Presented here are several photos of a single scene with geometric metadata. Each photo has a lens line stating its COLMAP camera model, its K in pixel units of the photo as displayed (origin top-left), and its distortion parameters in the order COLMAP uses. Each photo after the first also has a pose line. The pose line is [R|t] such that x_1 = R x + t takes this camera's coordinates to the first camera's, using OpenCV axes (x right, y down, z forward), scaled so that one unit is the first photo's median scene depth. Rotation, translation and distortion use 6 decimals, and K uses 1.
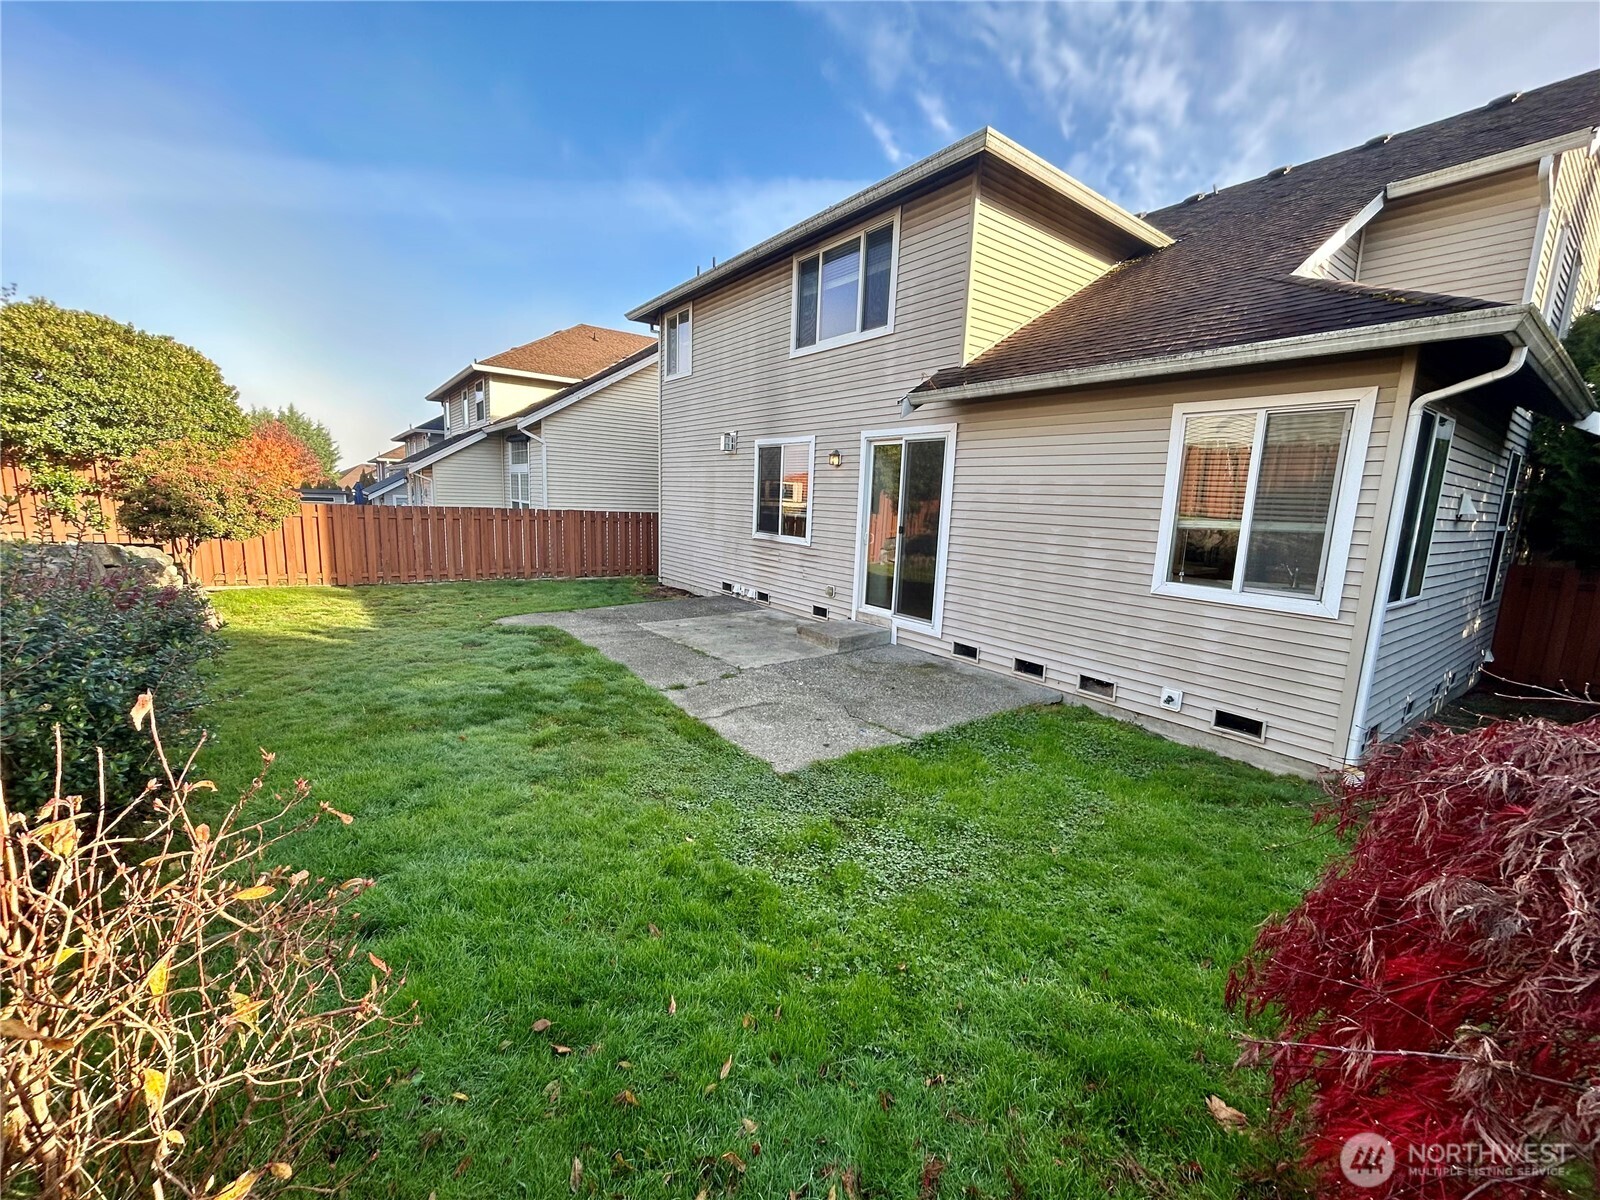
lens RADIAL K [[644.6, 0, 798.2], [0, 644.6, 600.1], [0, 0, 1]] dist [-0.000163, -0.000185]
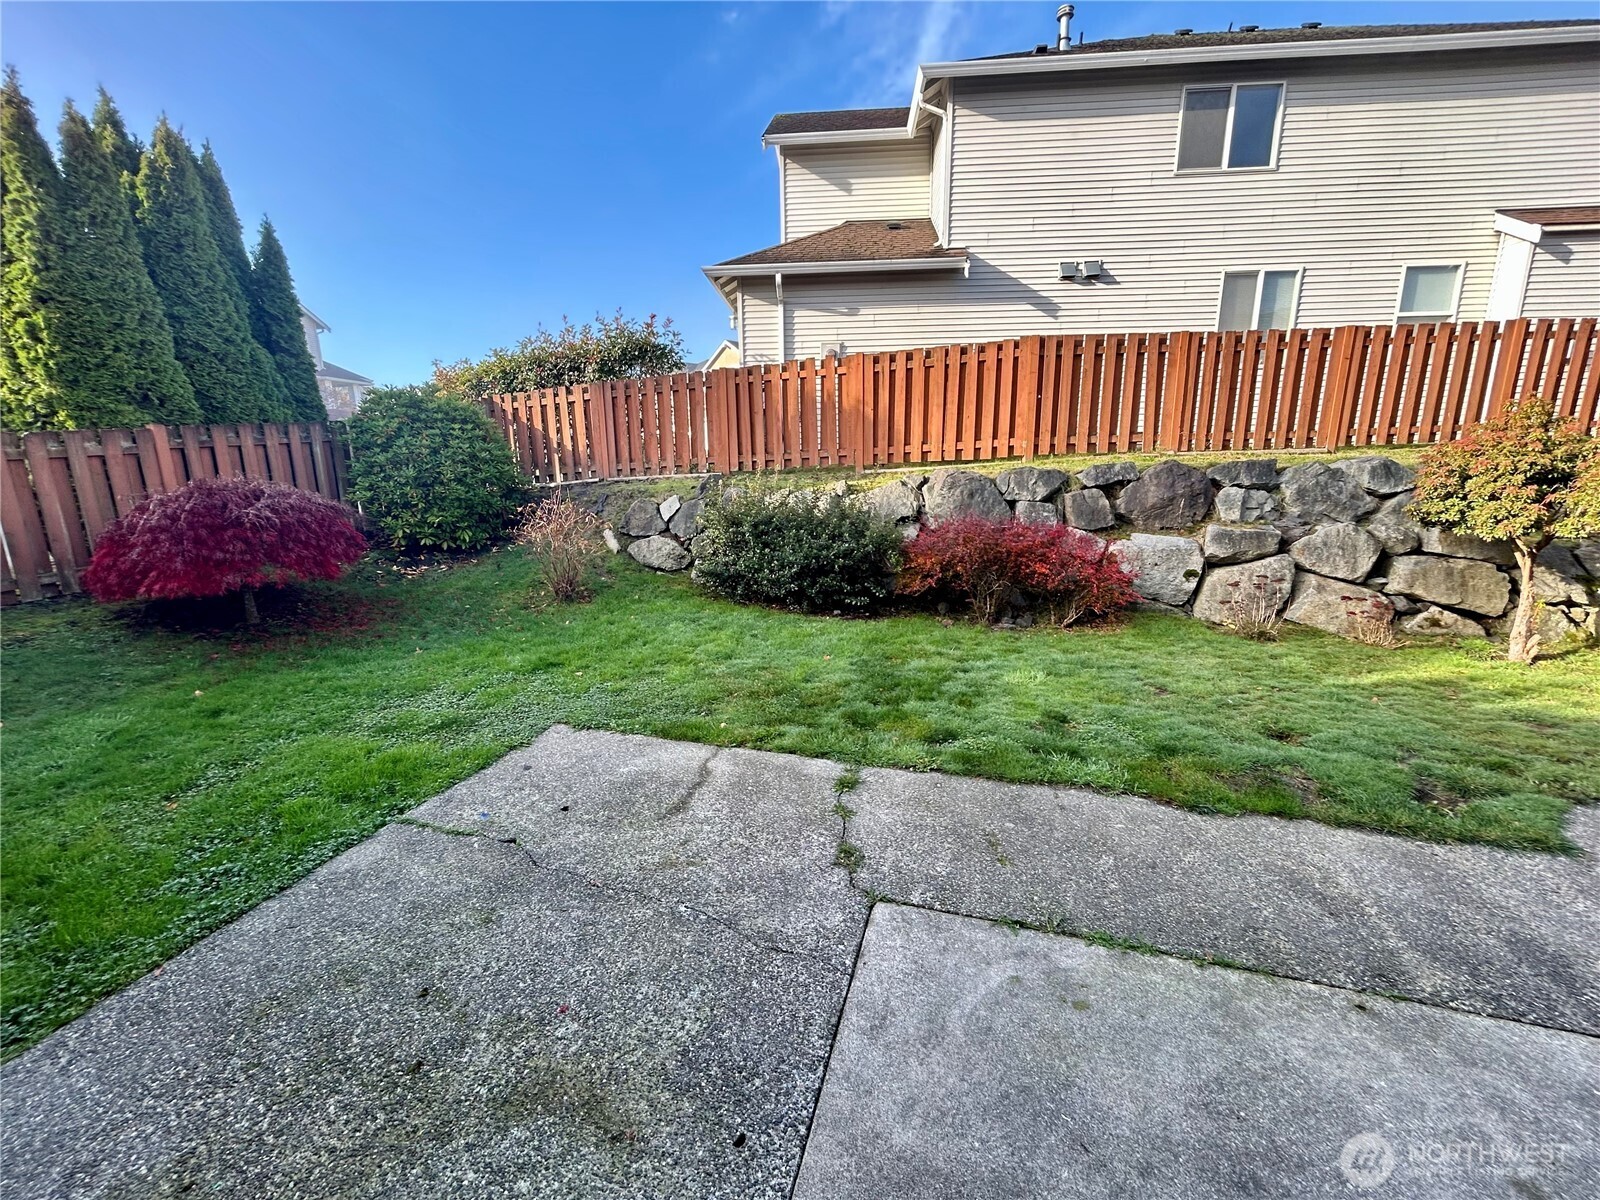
lens RADIAL K [[644.6, 0, 798.2], [0, 644.6, 600.1], [0, 0, 1]] dist [-0.000163, -0.000185]
pose [[-0.799925, 0.103880, -0.591041, 0.194296], [-0.110287, 0.942679, 0.314948, -0.219733], [0.589879, 0.317119, -0.742616, 1.496011]]
